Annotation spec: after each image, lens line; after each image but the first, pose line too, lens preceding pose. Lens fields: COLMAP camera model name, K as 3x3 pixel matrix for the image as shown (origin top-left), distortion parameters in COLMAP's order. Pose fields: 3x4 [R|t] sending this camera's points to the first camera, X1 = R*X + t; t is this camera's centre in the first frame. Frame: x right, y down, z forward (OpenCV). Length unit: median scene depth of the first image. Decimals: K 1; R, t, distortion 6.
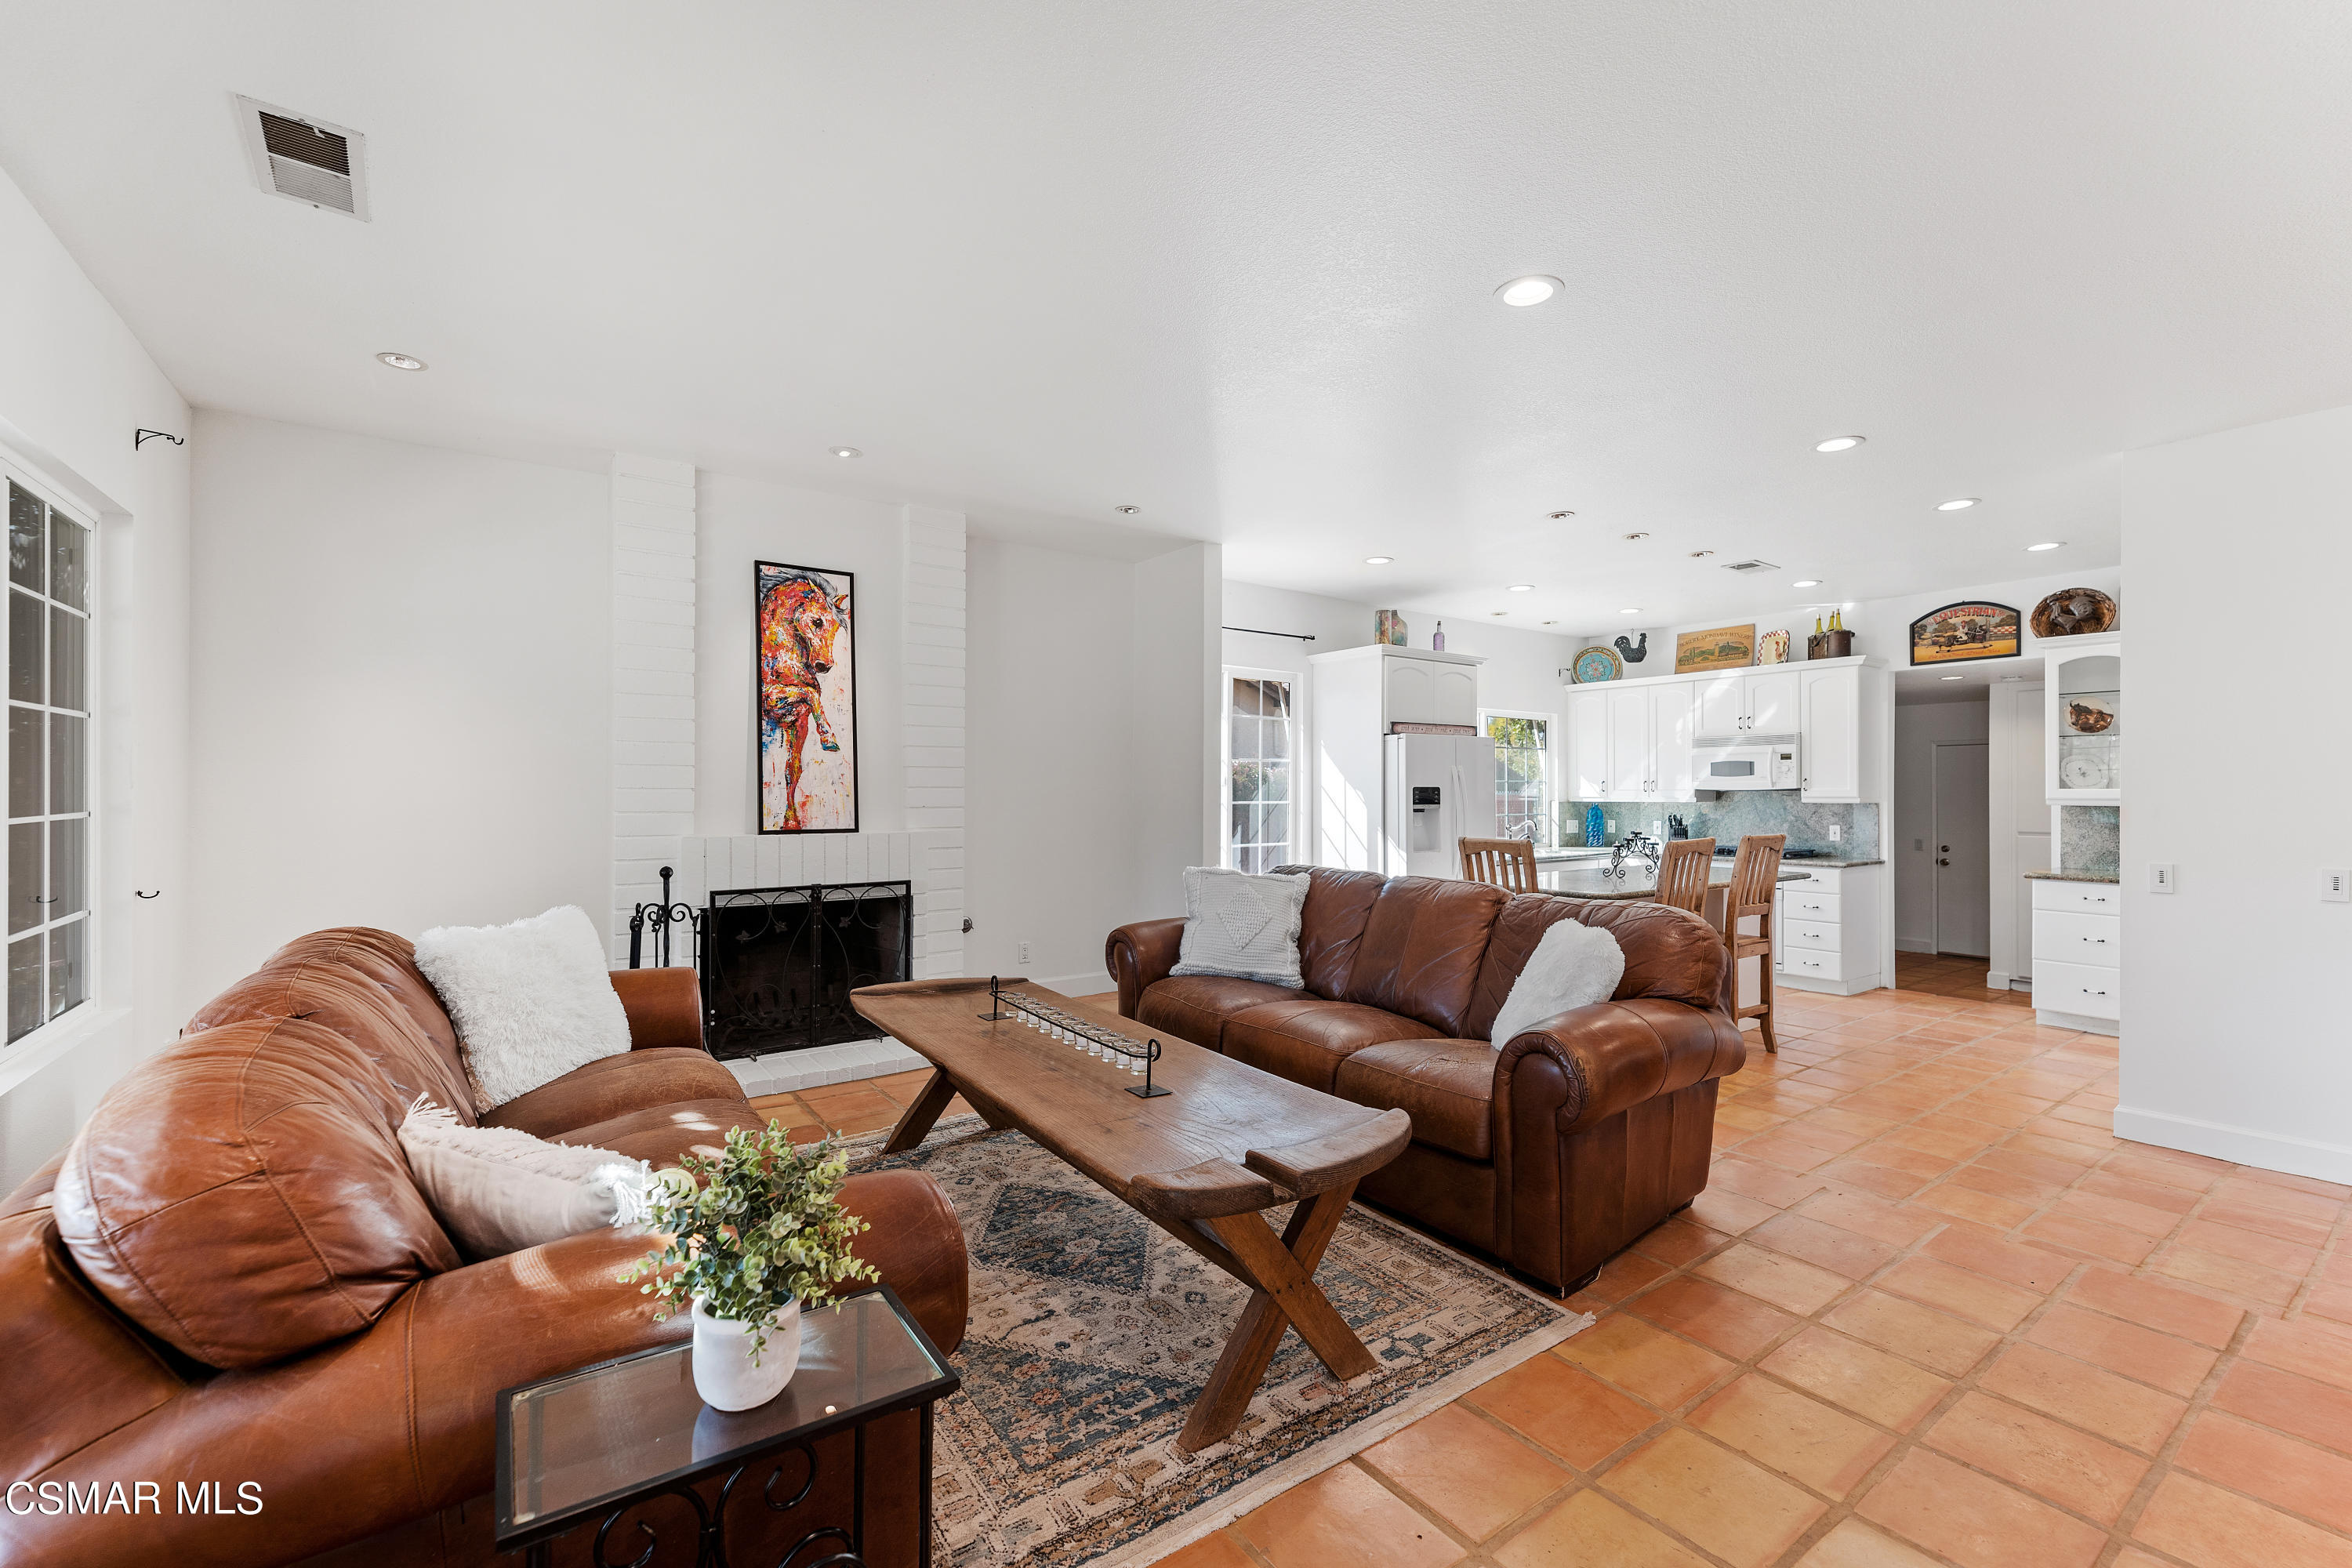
lens RADIAL K [[995.3, 0, 1176.5], [0, 995.3, 785.8], [0, 0, 1]] dist [-0.000237, -0.000482]
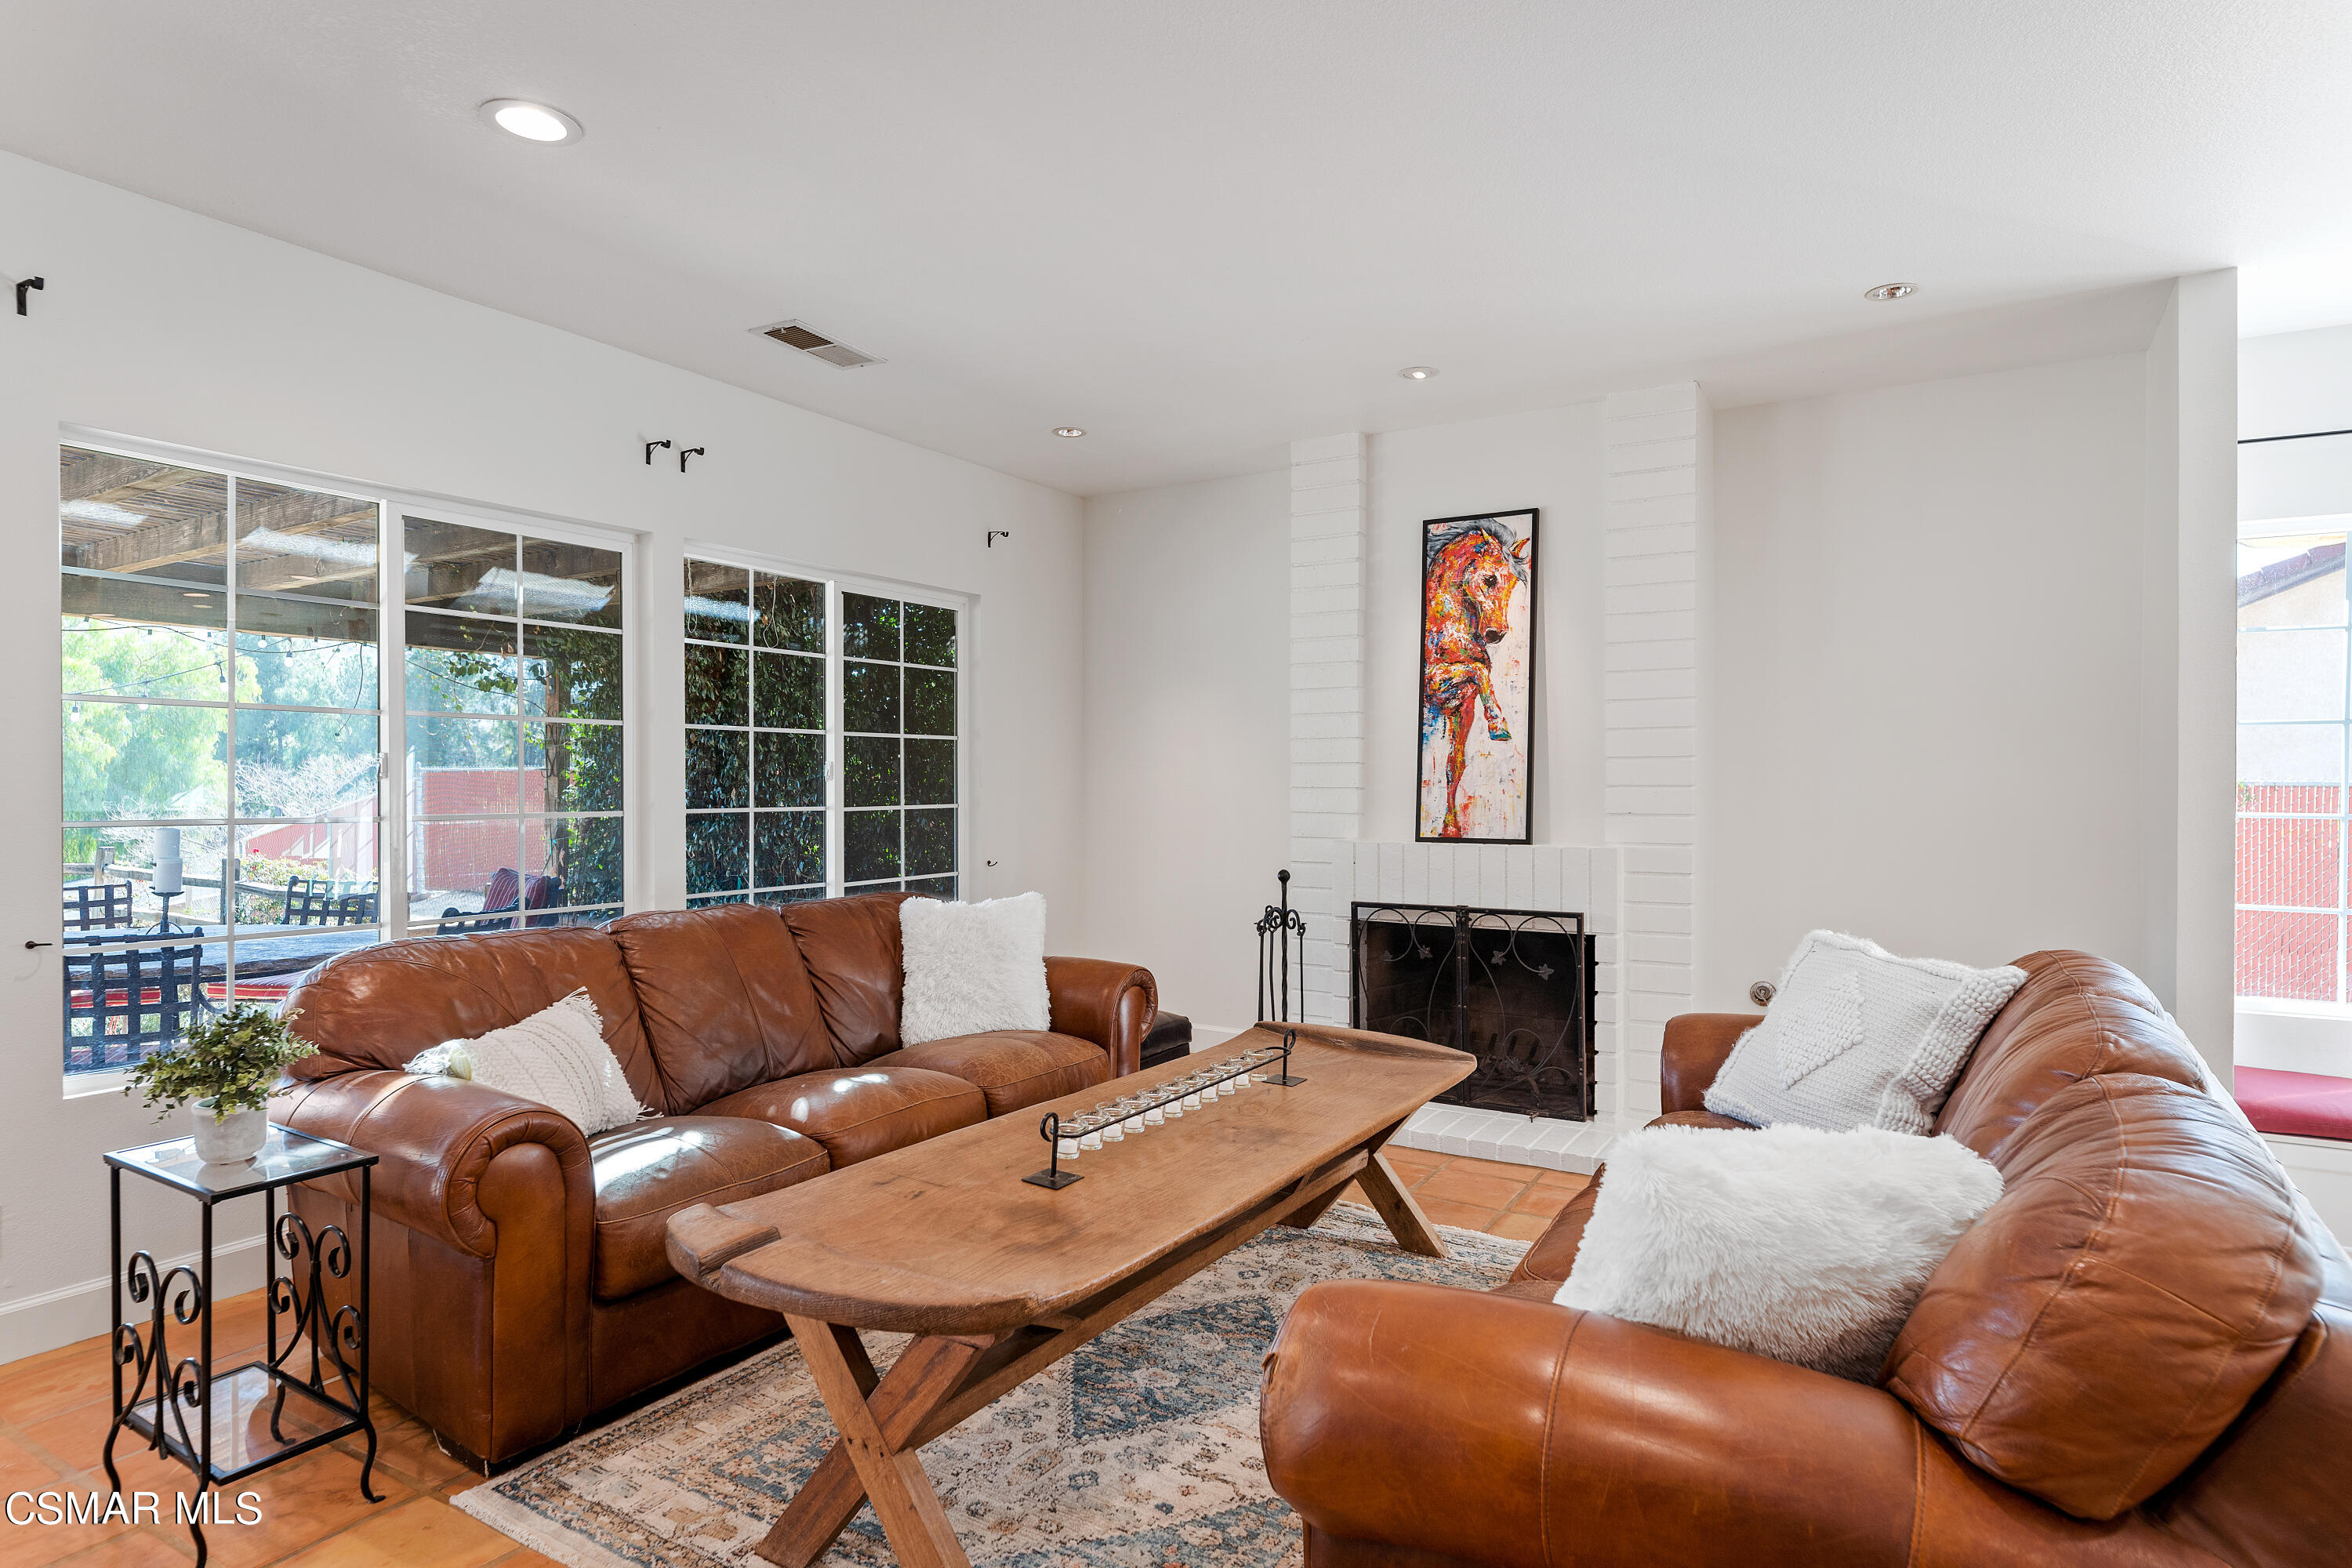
lens RADIAL K [[1266.9, 0, 1184.5], [0, 1266.9, 788.1], [0, 0, 1]] dist [0.003040, -0.000649]
pose [[0.396306, 0.000074, -0.918118, 0.382323], [0.003217, 0.999994, 0.001470, 0.000642], [0.918113, -0.003536, 0.396304, 0.293745]]
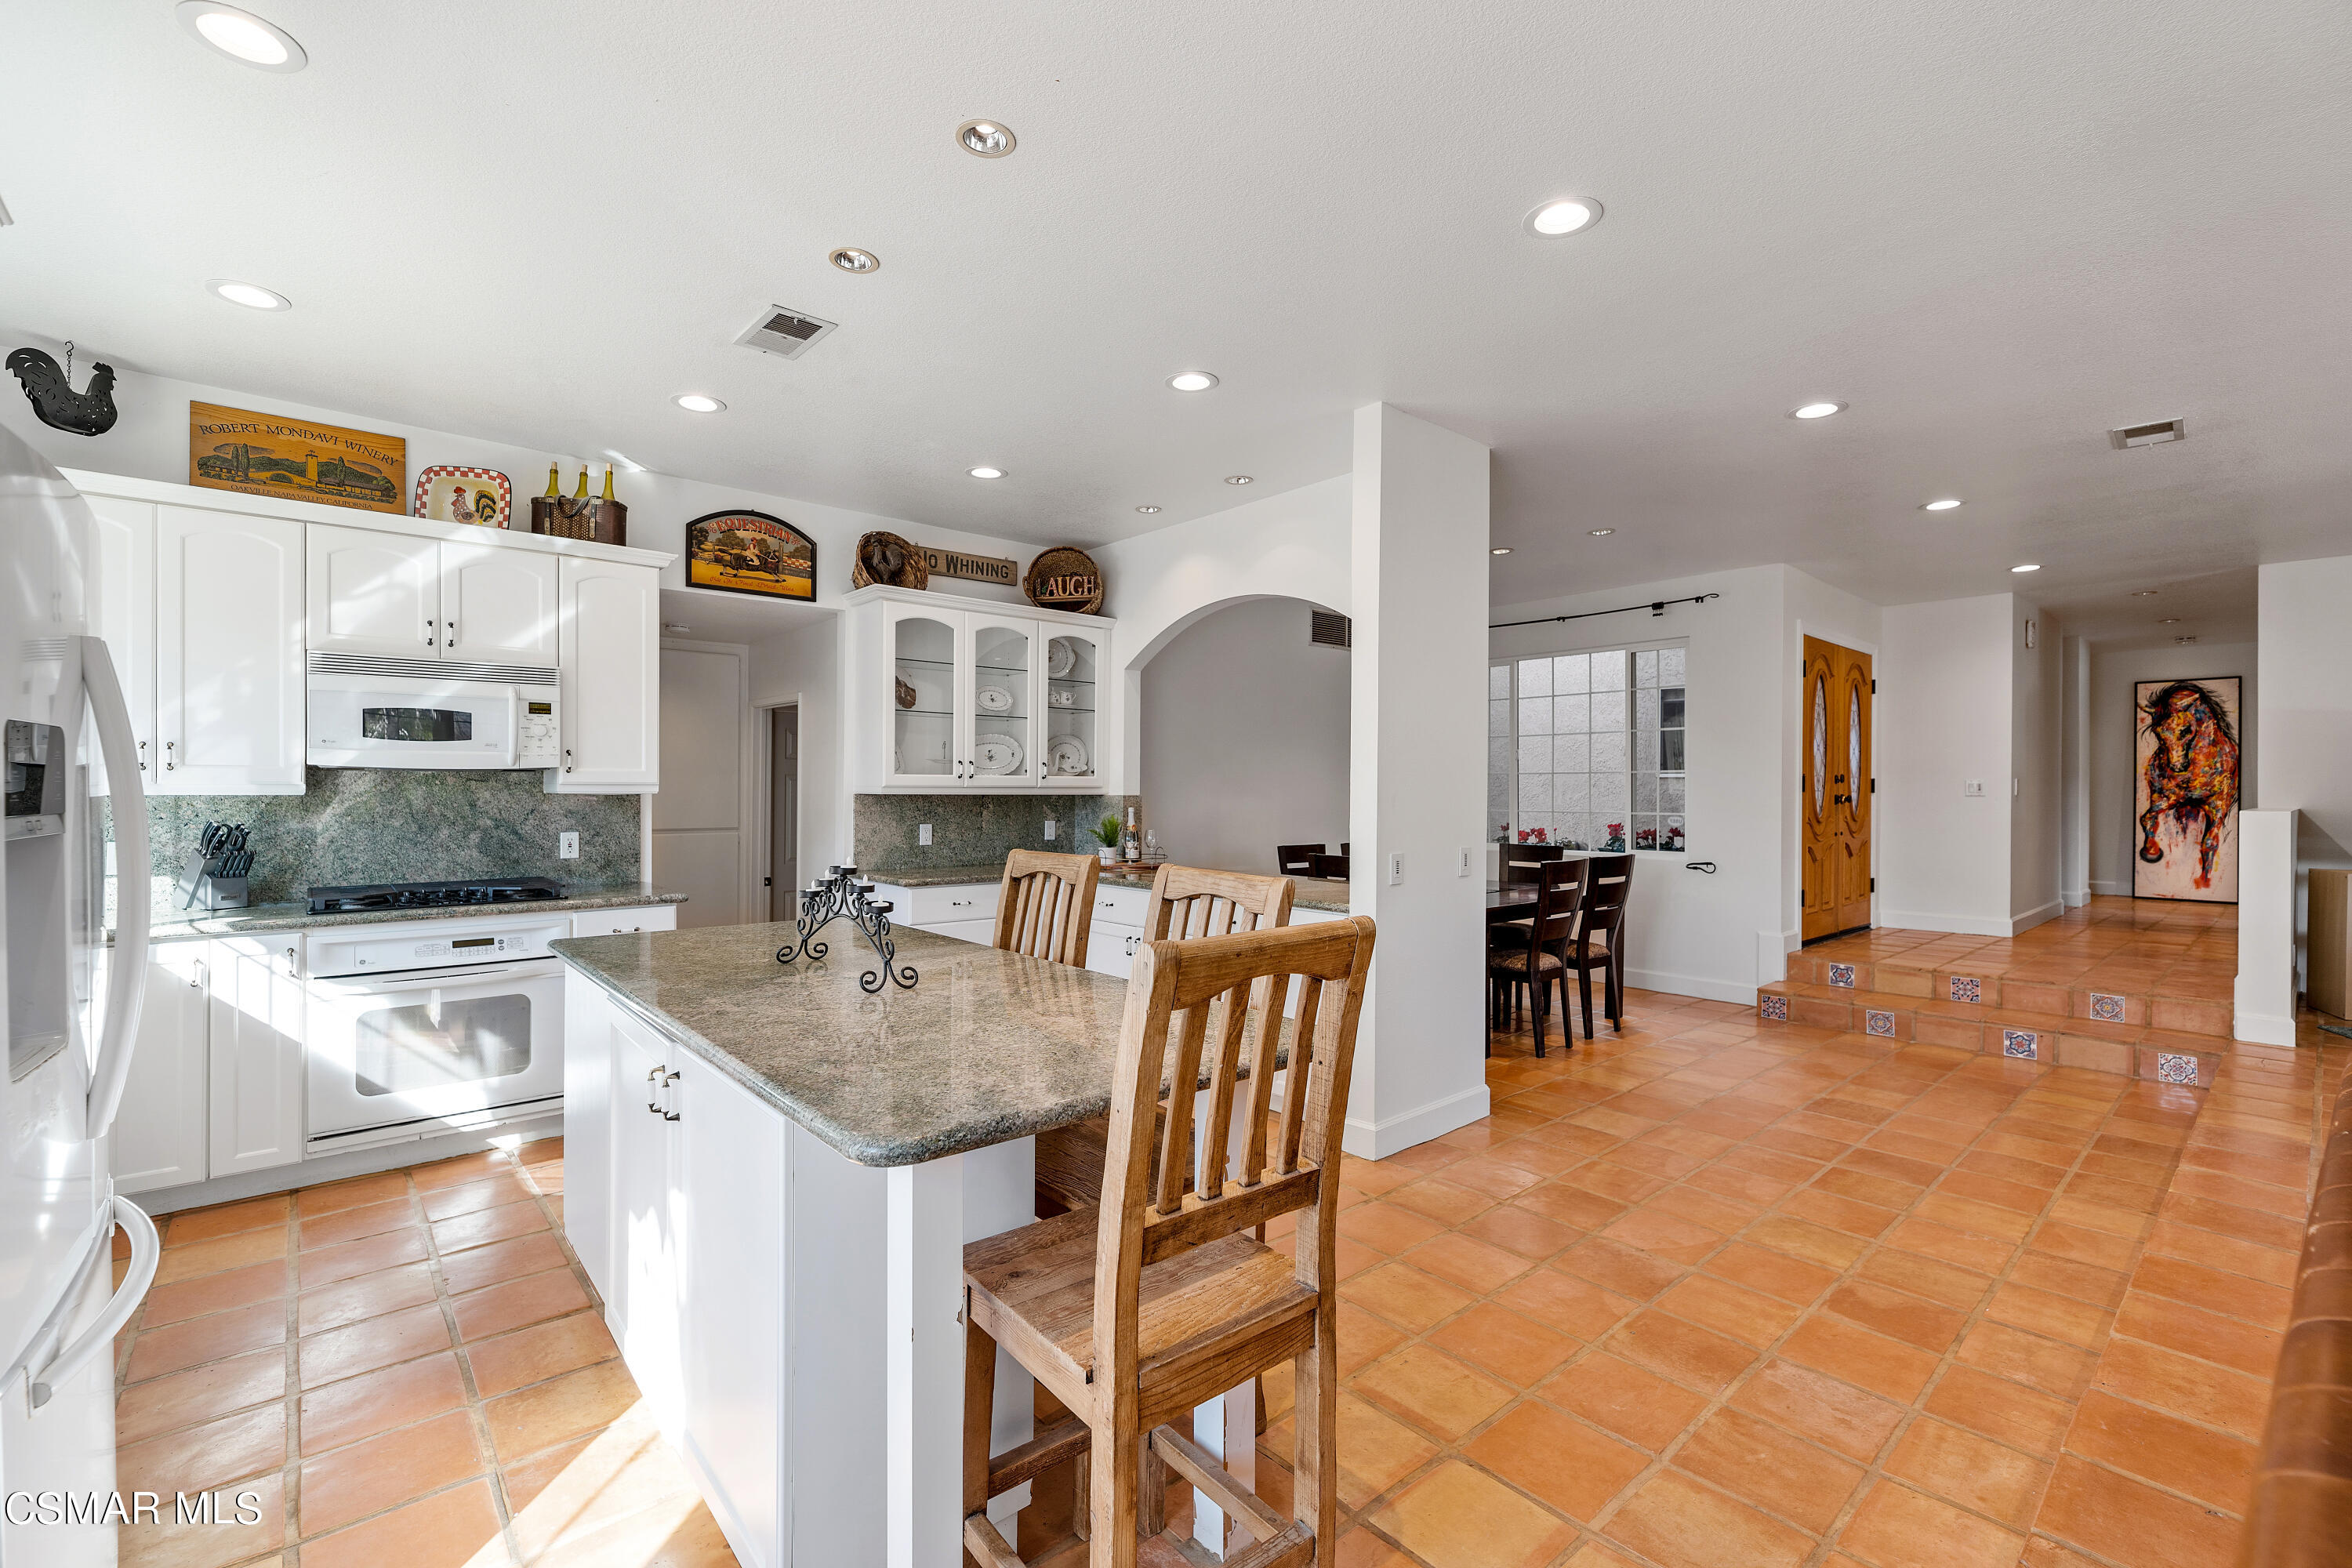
lens RADIAL K [[995.3, 0, 1186.4], [0, 995.3, 796.3], [0, 0, 1]] dist [-0.000237, -0.000482]
pose [[-0.099309, -0.009705, 0.995009, 0.051916], [-0.010132, 0.999910, 0.008742, 0.012770], [-0.995005, -0.009213, -0.099399, 0.887172]]
